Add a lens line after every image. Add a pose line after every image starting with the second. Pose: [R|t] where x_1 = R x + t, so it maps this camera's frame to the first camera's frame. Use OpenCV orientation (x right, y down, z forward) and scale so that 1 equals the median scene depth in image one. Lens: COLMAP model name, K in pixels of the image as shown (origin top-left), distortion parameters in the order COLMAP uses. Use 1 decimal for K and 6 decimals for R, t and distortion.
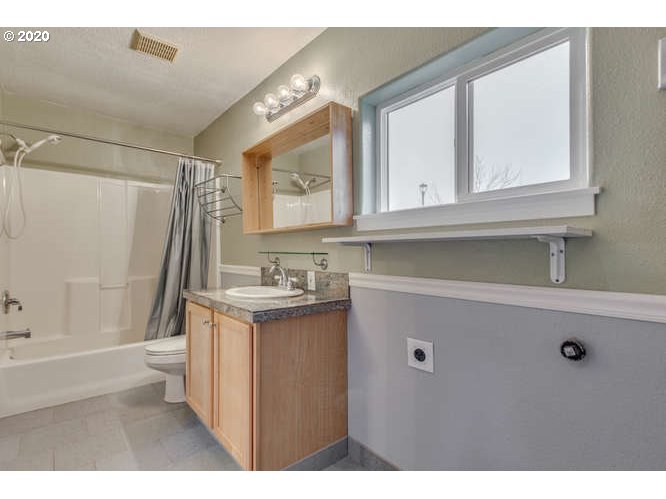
lens RADIAL K [[304.5, 0, 334.2], [0, 304.5, 252.9], [0, 0, 1]] dist [0.001635, 0.000289]
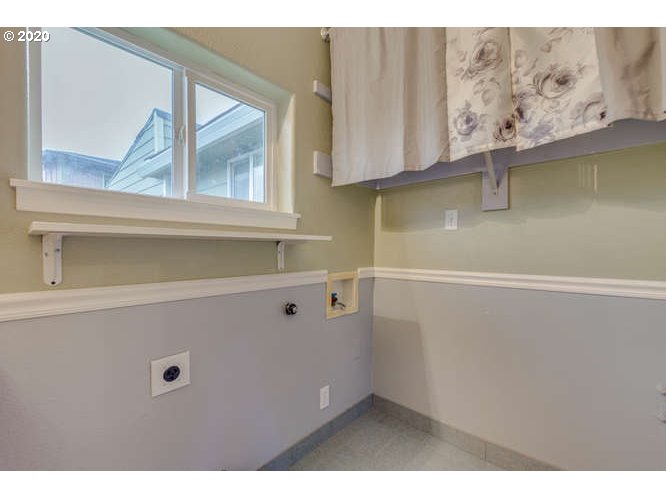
lens RADIAL K [[304.5, 0, 334.2], [0, 304.5, 252.9], [0, 0, 1]] dist [0.001635, 0.000289]
pose [[-0.128243, -0.008566, 0.991706, -0.611439], [0.006559, 0.999934, 0.009485, -0.002800], [-0.991721, 0.007721, -0.128179, 0.663314]]
